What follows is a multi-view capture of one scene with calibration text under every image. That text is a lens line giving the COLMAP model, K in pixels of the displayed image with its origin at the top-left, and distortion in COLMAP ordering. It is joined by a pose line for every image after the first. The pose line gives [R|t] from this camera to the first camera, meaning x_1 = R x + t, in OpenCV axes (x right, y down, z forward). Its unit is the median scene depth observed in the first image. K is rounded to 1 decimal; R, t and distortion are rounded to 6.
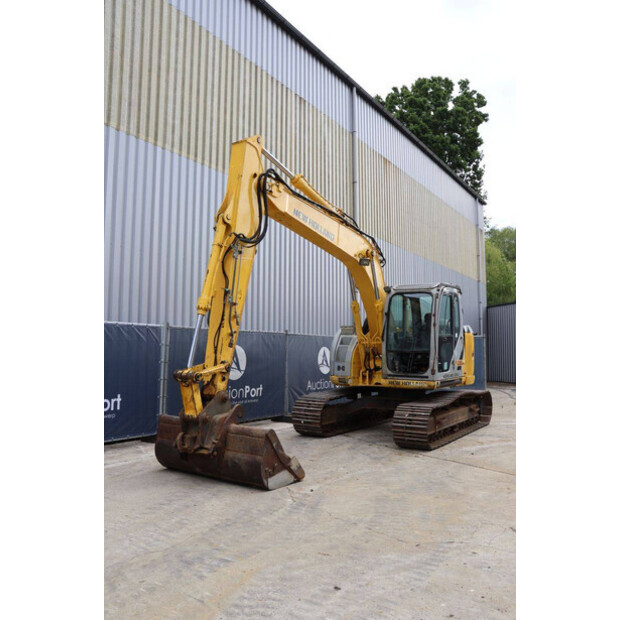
lens RADIAL K [[539.0, 0, 310.0], [0, 539.0, 310.0], [0, 0, 1]] dist [-0.115520, -0.000080]
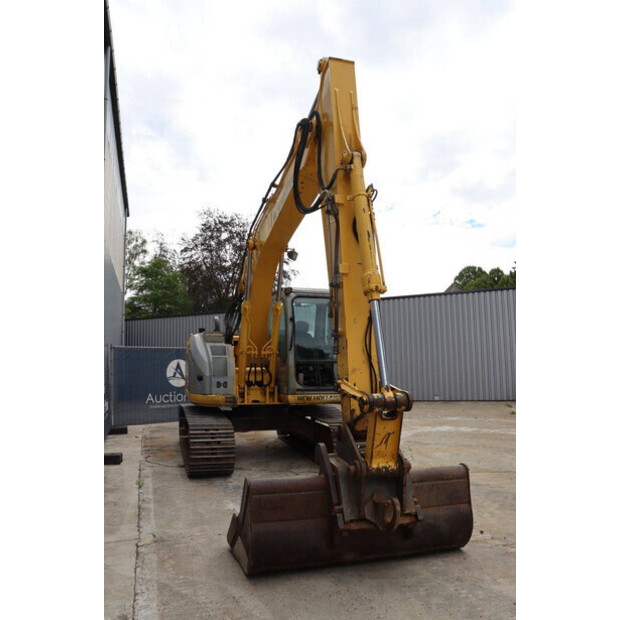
lens RADIAL K [[507.2, 0, 310.0], [0, 507.2, 310.0], [0, 0, 1]] dist [-0.169347, 0.153860]
pose [[0.632850, 0.068921, 0.771201, -0.687091], [-0.042081, 0.997620, -0.054623, 0.052785], [-0.773130, 0.002115, 0.634244, 0.676022]]
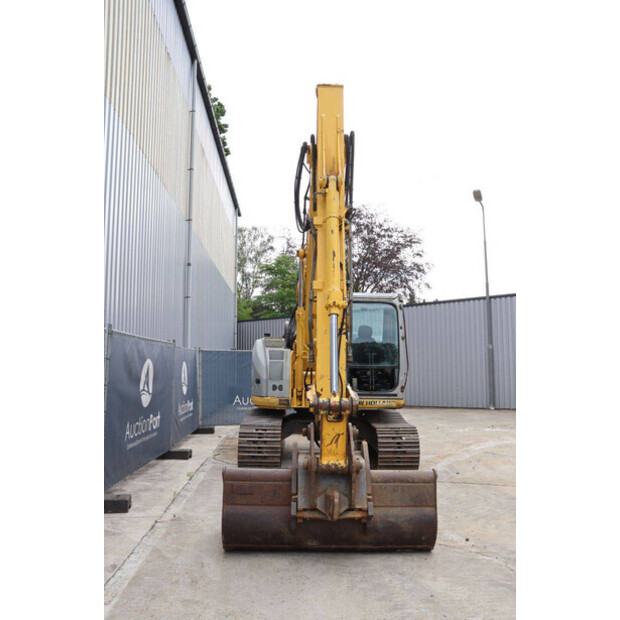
lens RADIAL K [[556.6, 0, 310.0], [0, 556.6, 310.0], [0, 0, 1]] dist [-0.145412, 0.173372]
pose [[0.815292, 0.054507, 0.576478, -0.627979], [-0.040226, 0.998486, -0.037518, 0.029377], [-0.577651, 0.007398, 0.816251, 0.428317]]
